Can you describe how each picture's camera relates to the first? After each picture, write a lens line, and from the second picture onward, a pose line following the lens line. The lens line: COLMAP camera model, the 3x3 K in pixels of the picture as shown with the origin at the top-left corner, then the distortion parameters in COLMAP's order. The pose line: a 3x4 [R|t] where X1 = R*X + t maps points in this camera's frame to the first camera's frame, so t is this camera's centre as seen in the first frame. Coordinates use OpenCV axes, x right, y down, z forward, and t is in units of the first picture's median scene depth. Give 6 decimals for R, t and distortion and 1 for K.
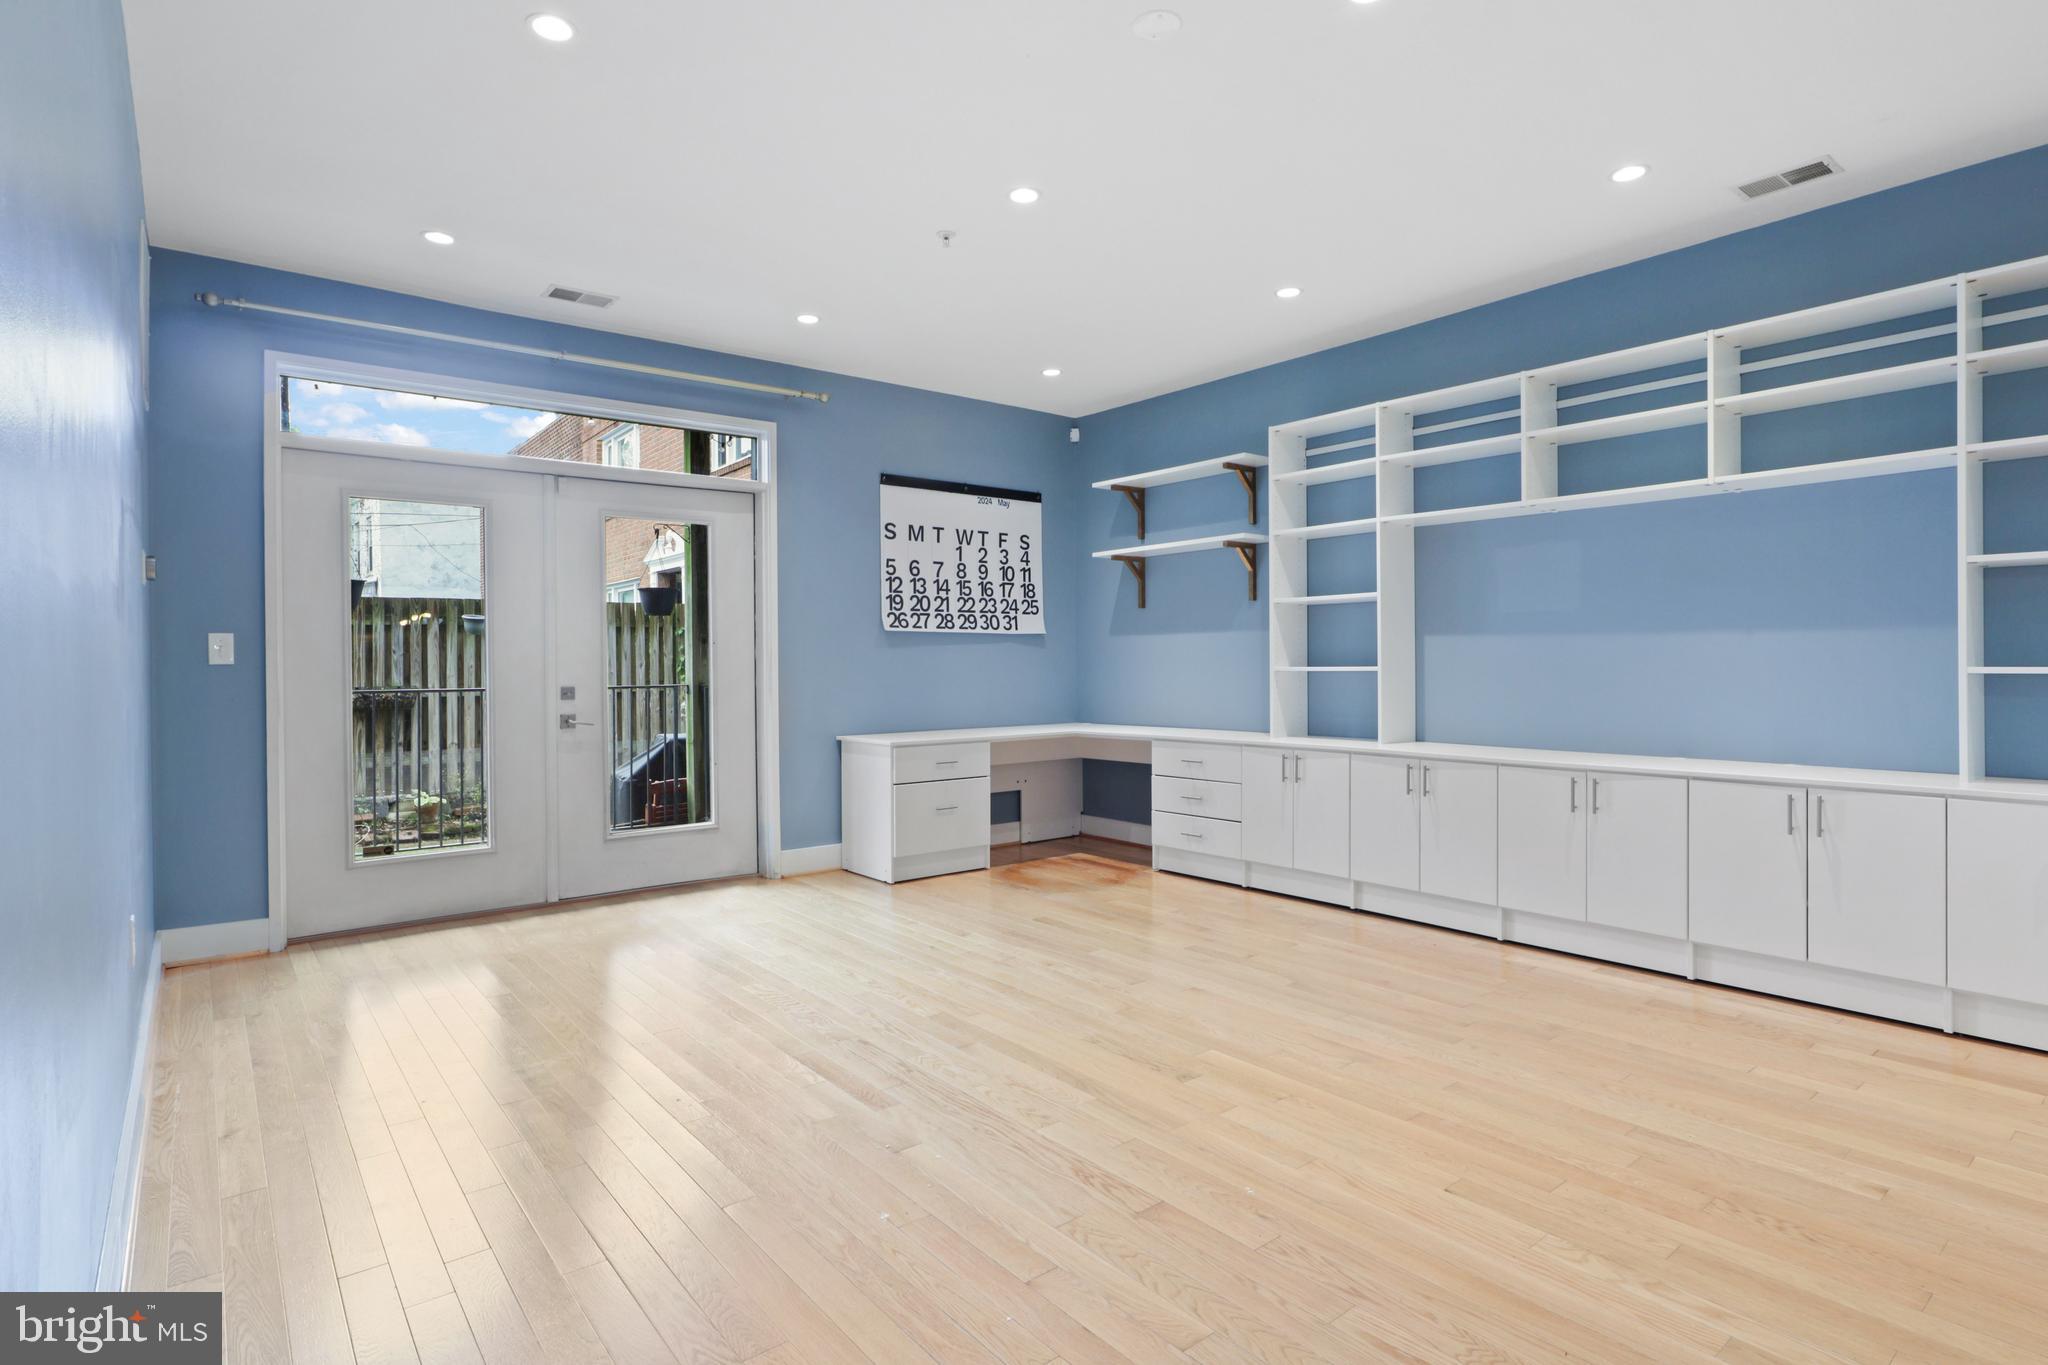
lens RADIAL K [[1034.7, 0, 1026.7], [0, 1034.7, 669.4], [0, 0, 1]] dist [-0.014681, 0.010558]
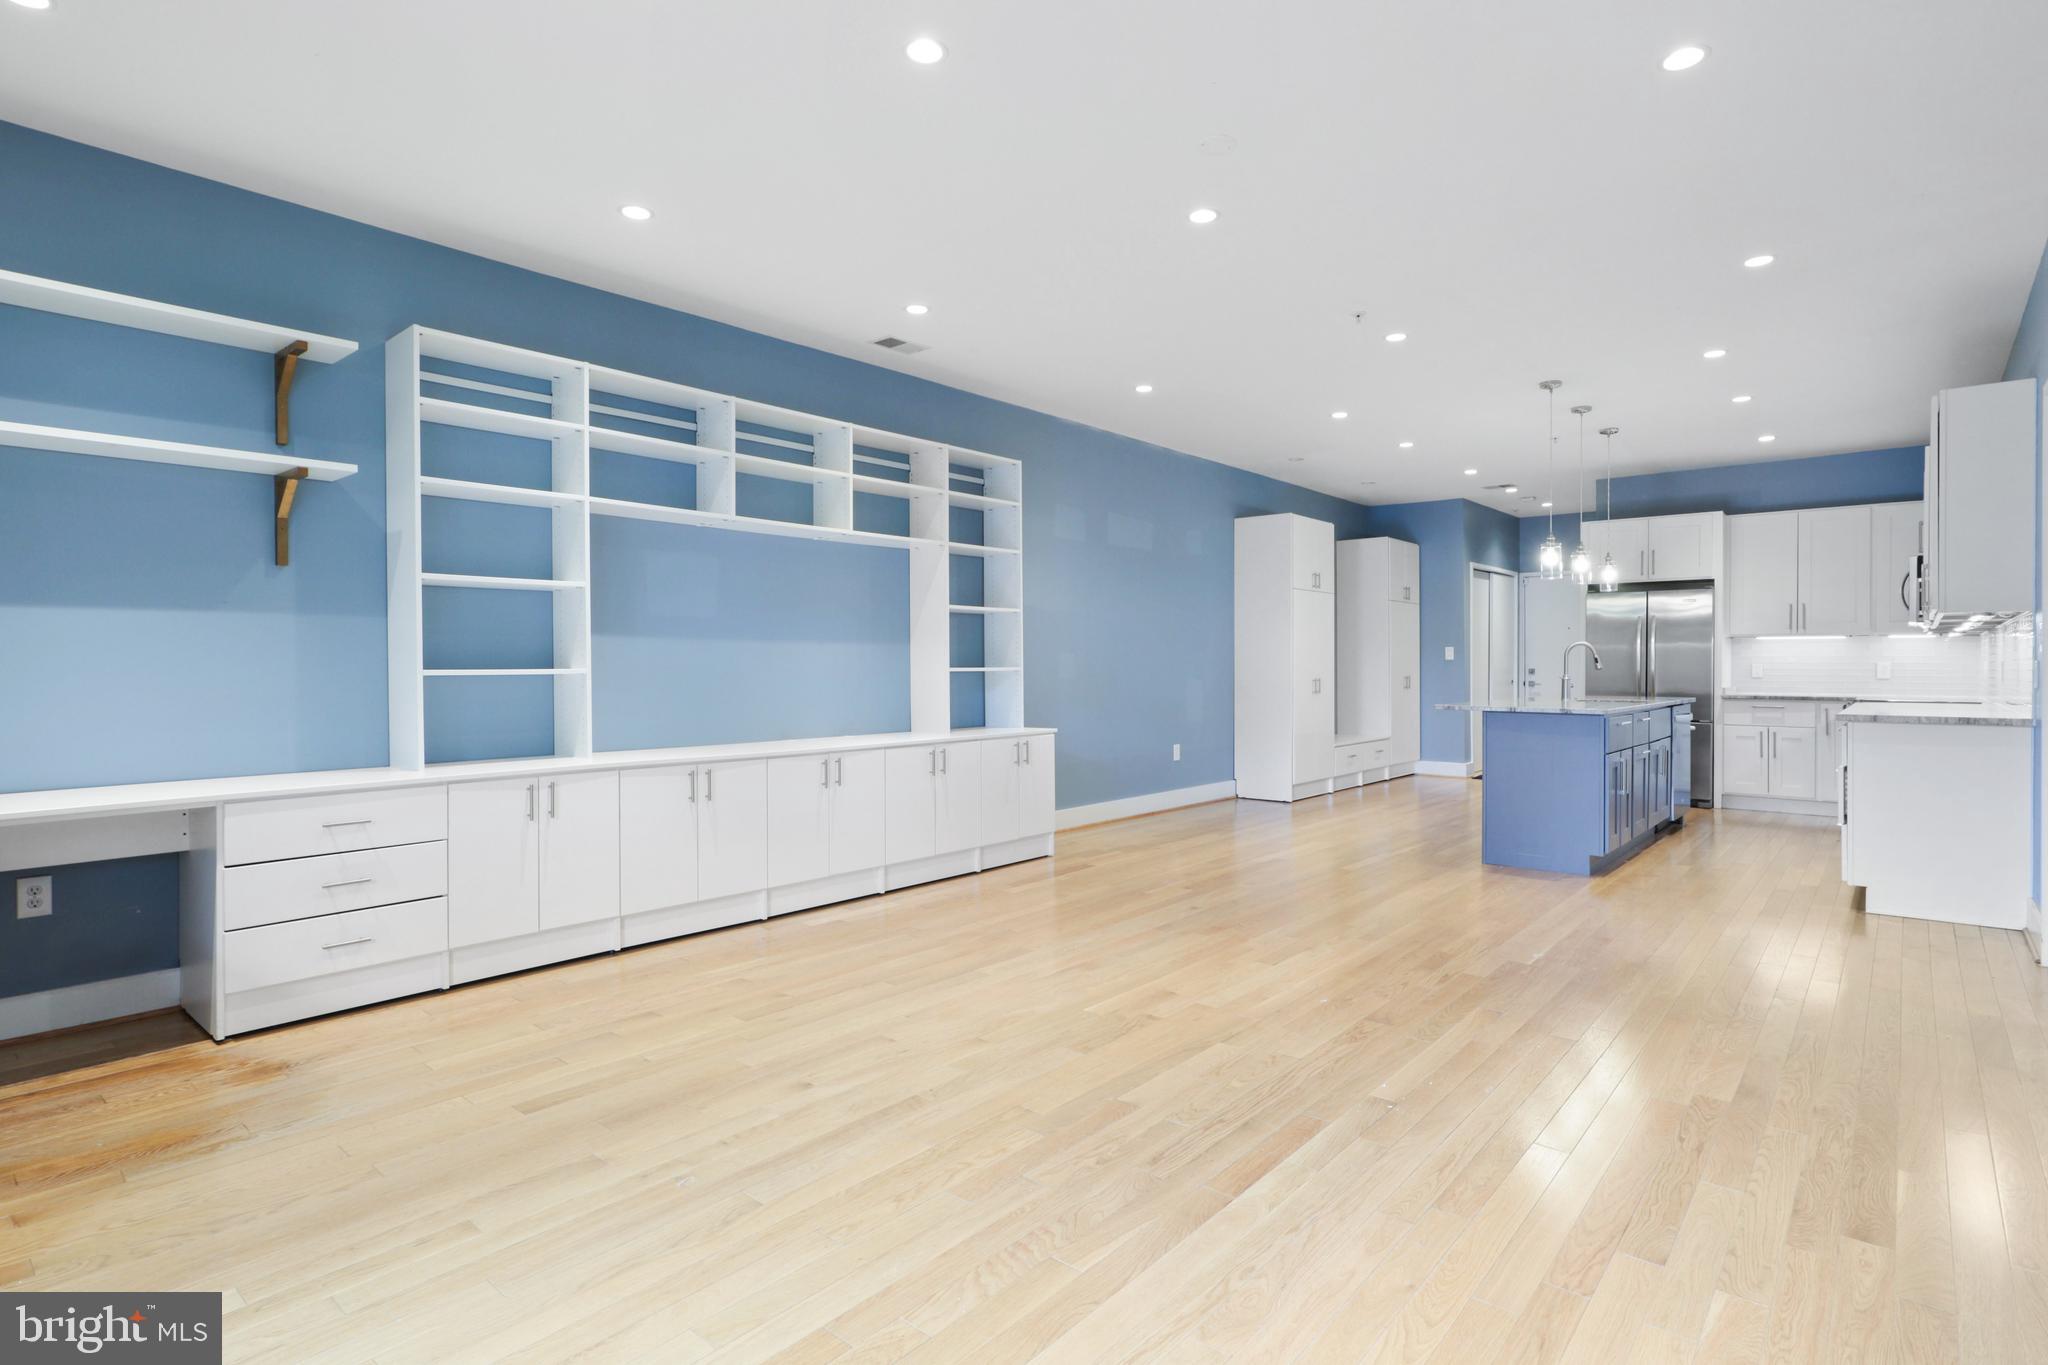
lens RADIAL K [[1034.7, 0, 1026.0], [0, 1034.7, 667.5], [0, 0, 1]] dist [-0.014681, 0.010558]
pose [[-0.178820, 0.004607, 0.983871, -0.492697], [0.007086, 0.999969, -0.003394, 0.001603], [-0.983856, 0.006365, -0.178847, 0.682560]]
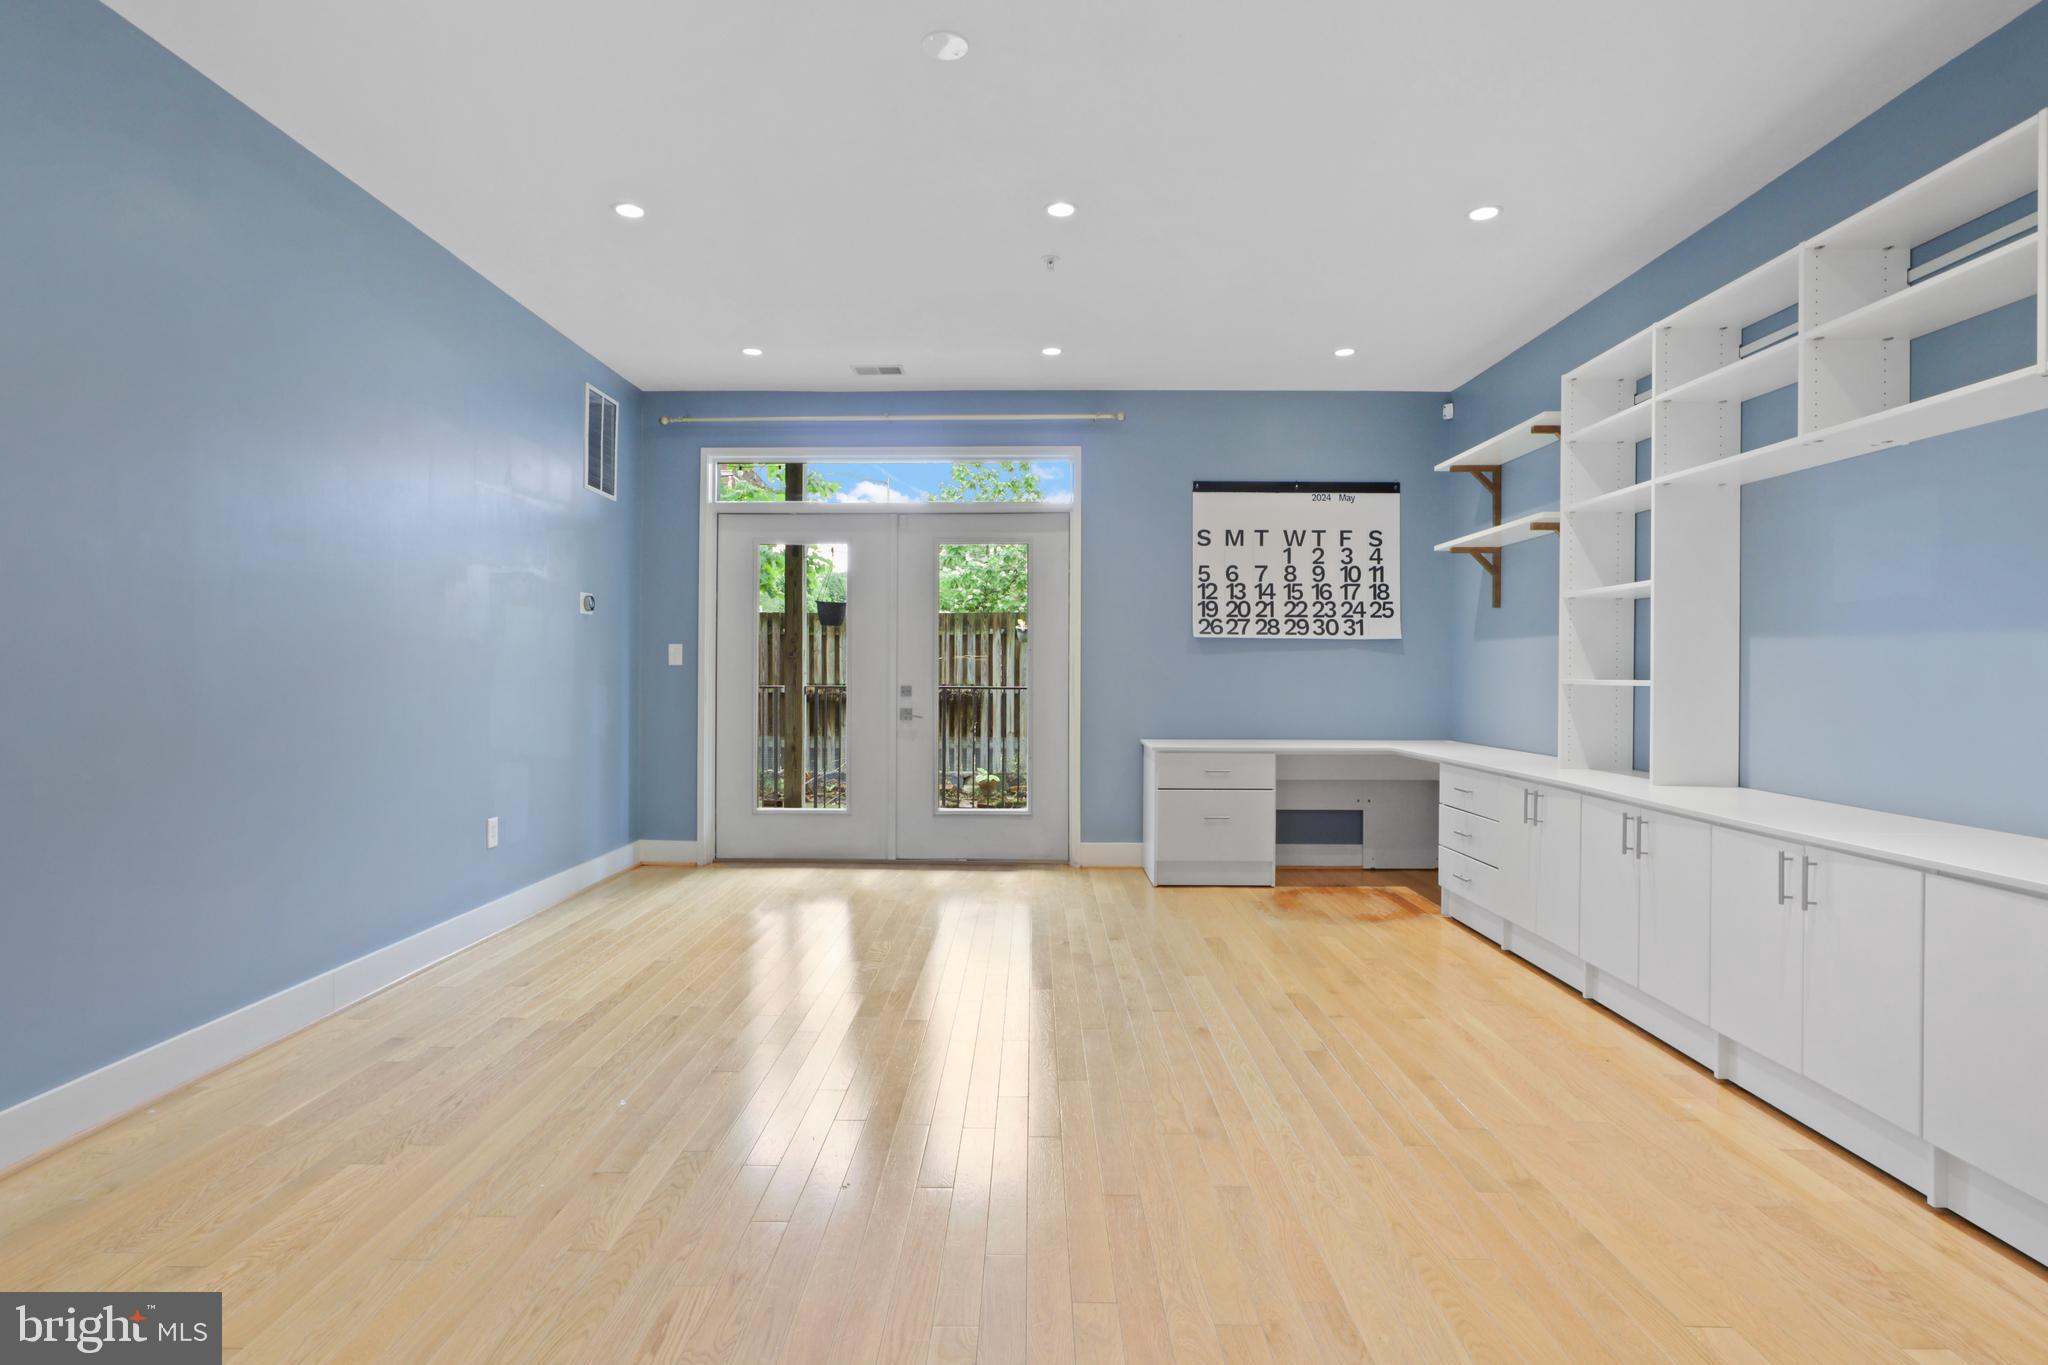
lens RADIAL K [[1034.7, 0, 1029.3], [0, 1034.7, 669.6], [0, 0, 1]] dist [-0.014681, 0.010558]
pose [[0.775161, 0.010947, -0.631669, 0.396257], [-0.014645, 0.999893, -0.000644, -0.003230], [0.631594, 0.009750, 0.775238, 0.125749]]
